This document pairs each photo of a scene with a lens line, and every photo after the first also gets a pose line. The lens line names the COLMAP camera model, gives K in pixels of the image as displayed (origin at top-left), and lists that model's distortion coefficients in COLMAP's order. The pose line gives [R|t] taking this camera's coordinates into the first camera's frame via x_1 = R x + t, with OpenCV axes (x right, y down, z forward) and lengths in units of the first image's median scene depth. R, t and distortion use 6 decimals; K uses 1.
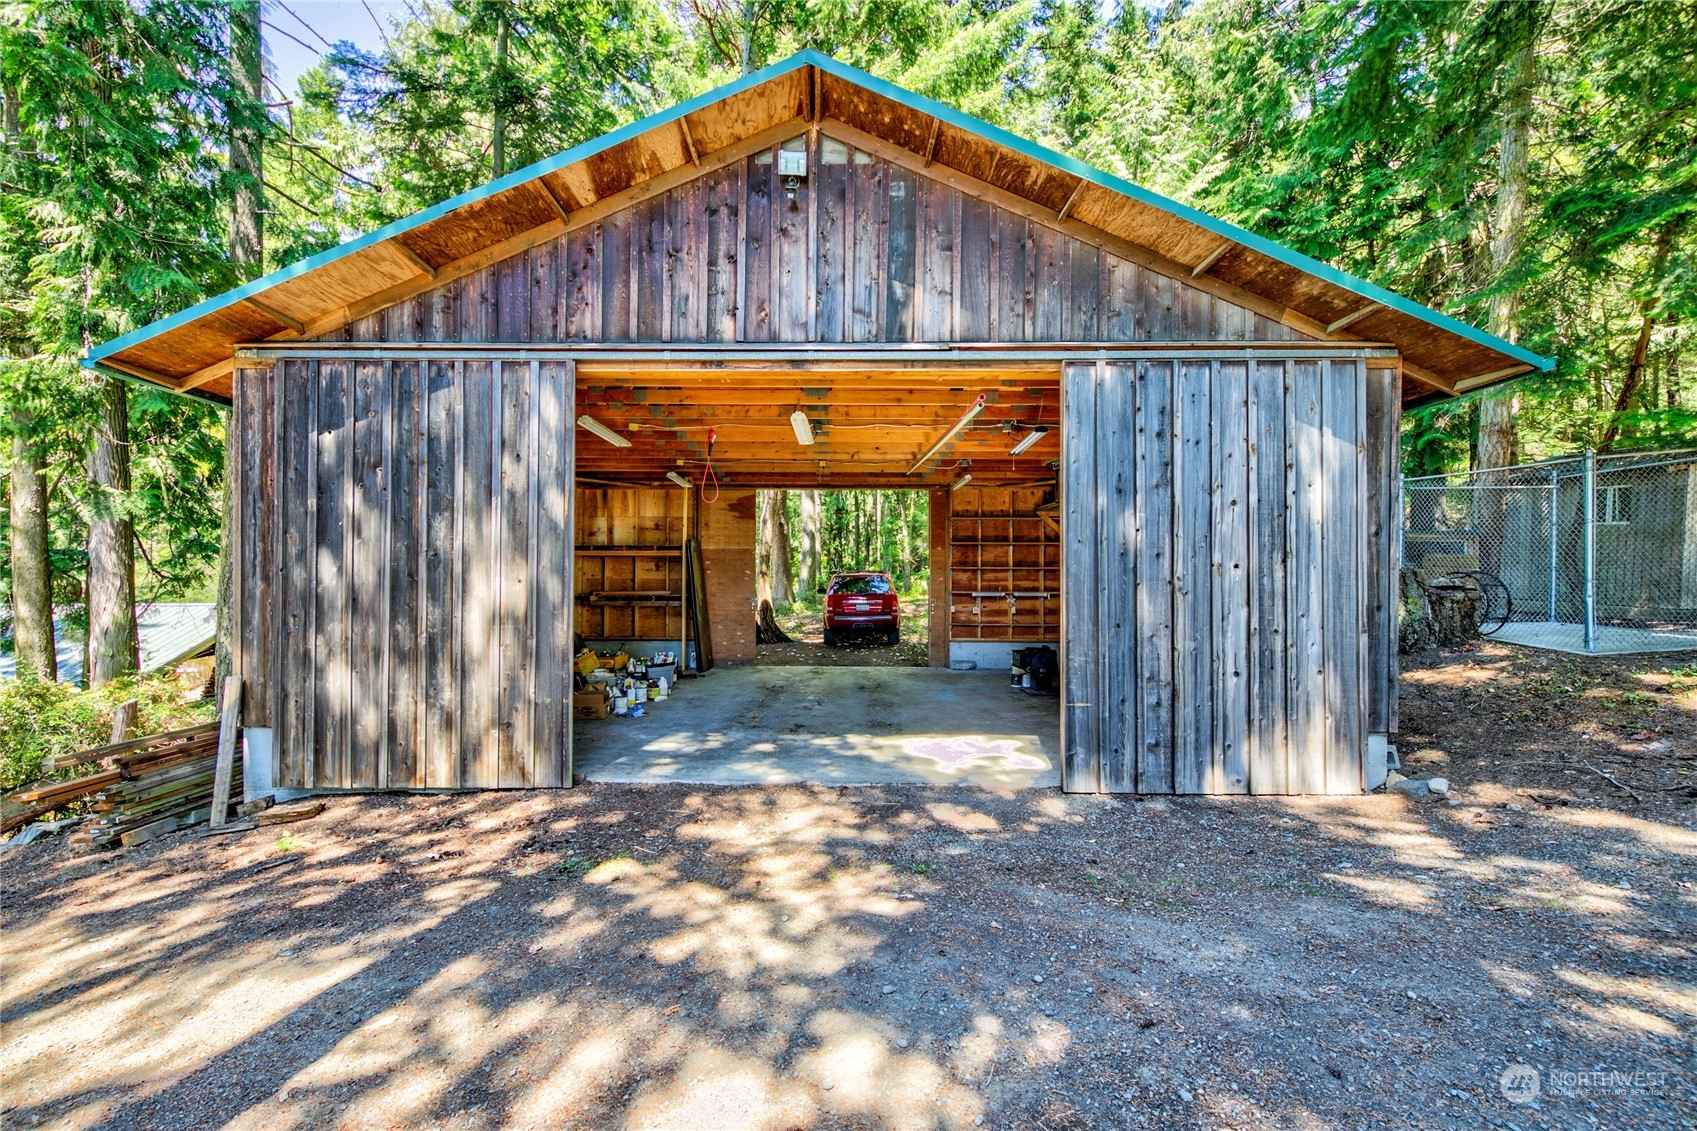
lens RADIAL K [[684.6, 0, 841.6], [0, 684.6, 567.7], [0, 0, 1]] dist [0.003186, 0.000247]
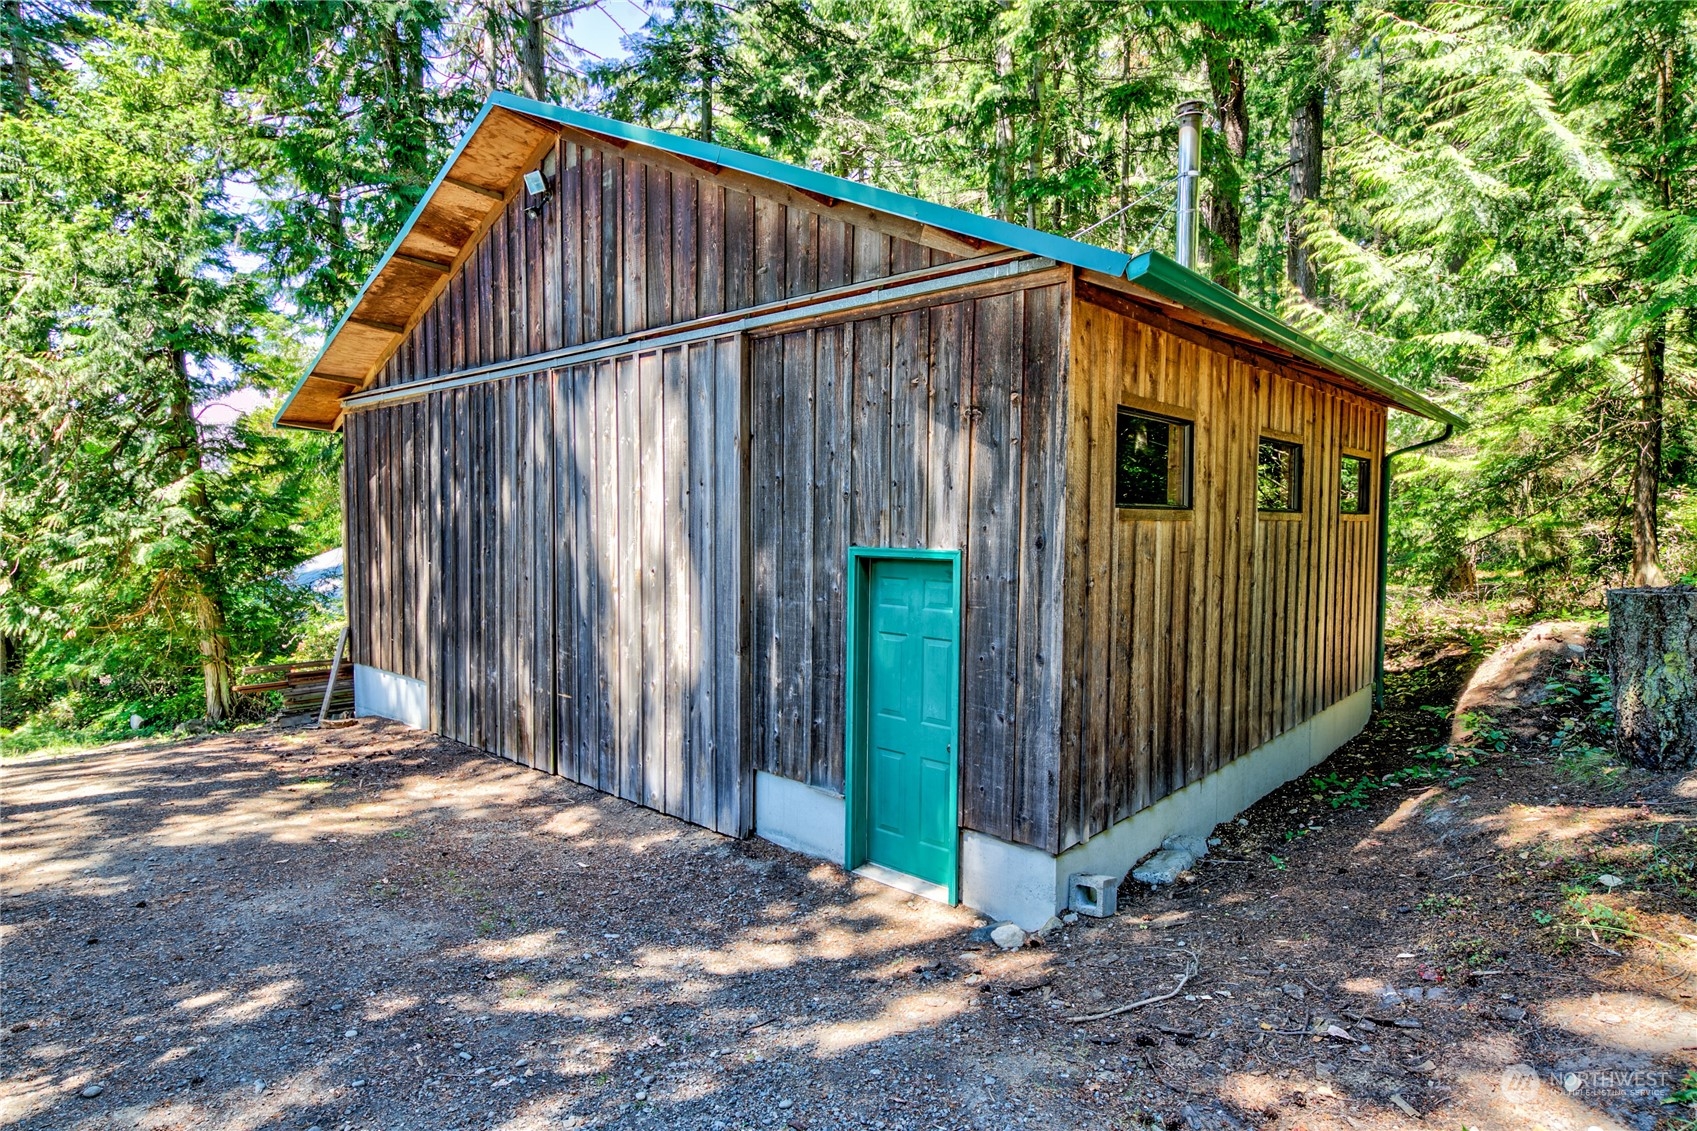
lens RADIAL K [[954.7, 0, 847.5], [0, 954.7, 562.8], [0, 0, 1]] dist [0.004372, 0.000398]
pose [[0.739617, 0.033069, -0.672215, 1.650745], [0.008368, 0.998263, 0.058316, -0.116676], [0.672976, -0.048757, 0.738056, 0.281340]]
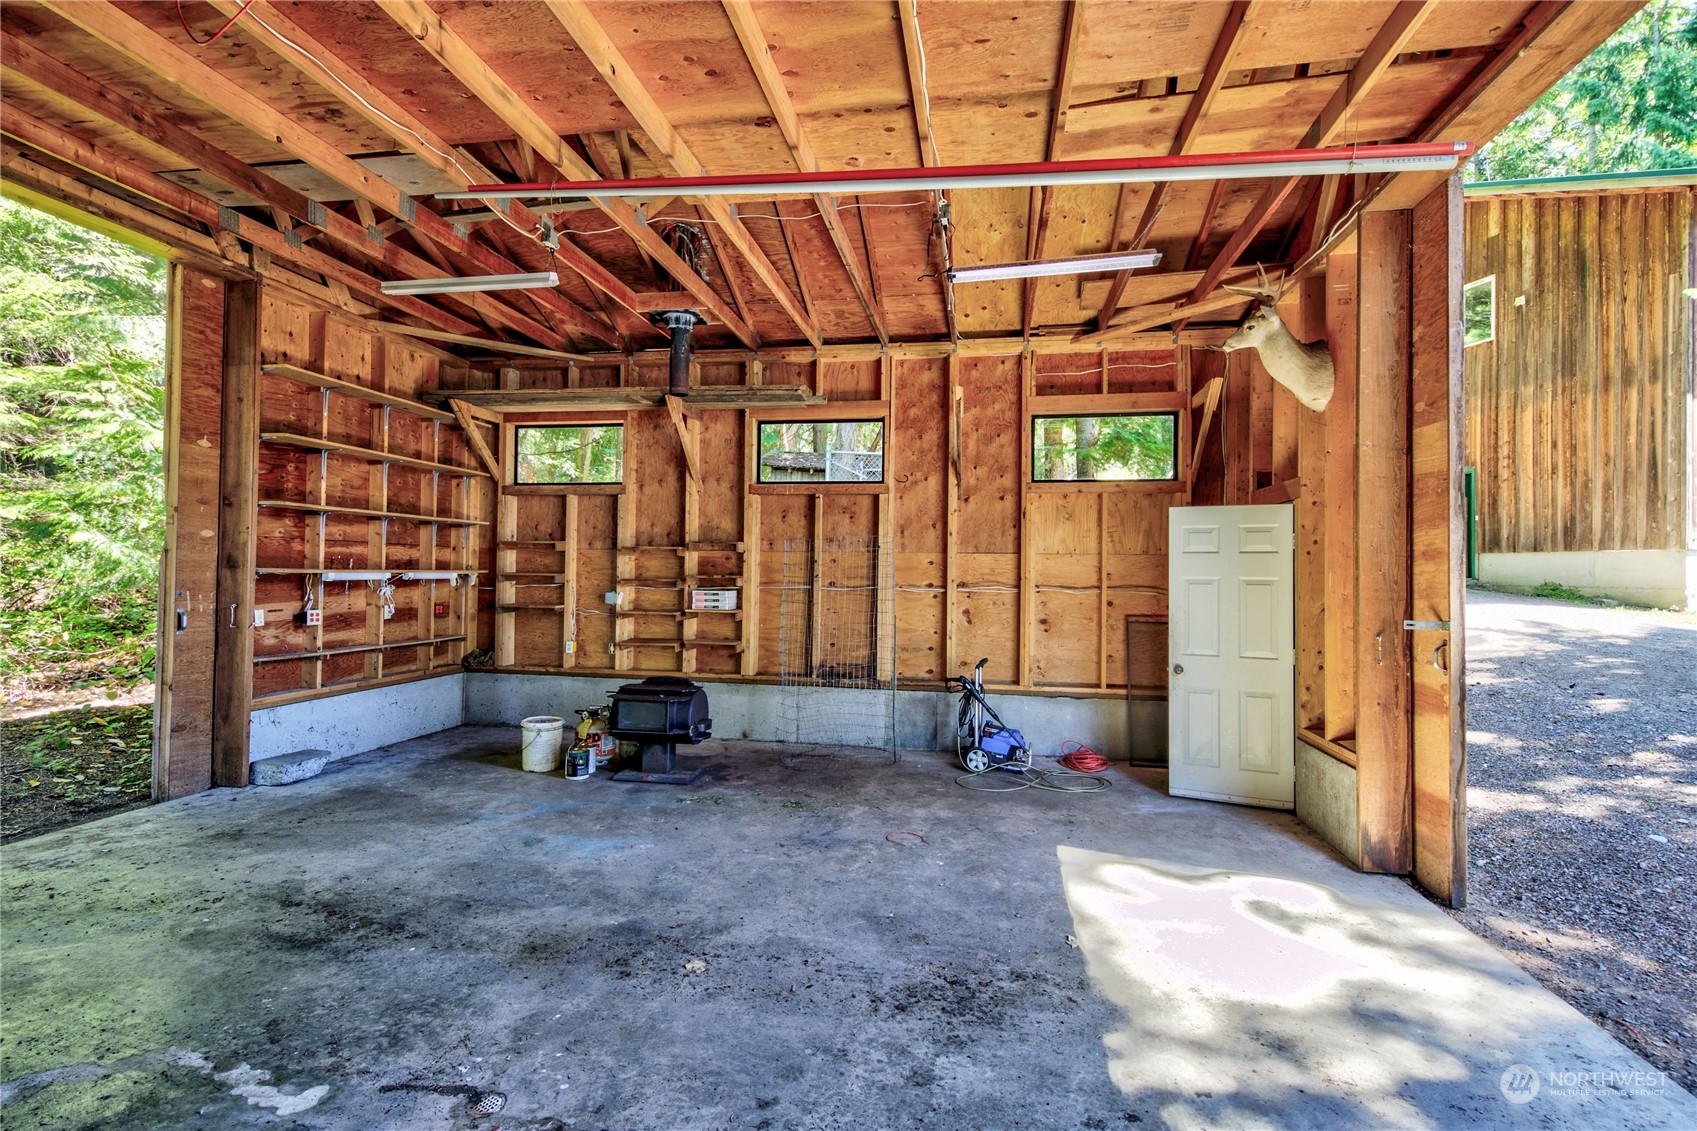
lens RADIAL K [[813.3, 0, 846.2], [0, 813.3, 559.6], [0, 0, 1]] dist [-0.016318, -0.000186]
pose [[0.209521, 0.012027, 0.977730, -0.539474], [-0.020854, 0.999752, -0.007829, 0.076342], [-0.977582, -0.018749, 0.209720, 1.729902]]
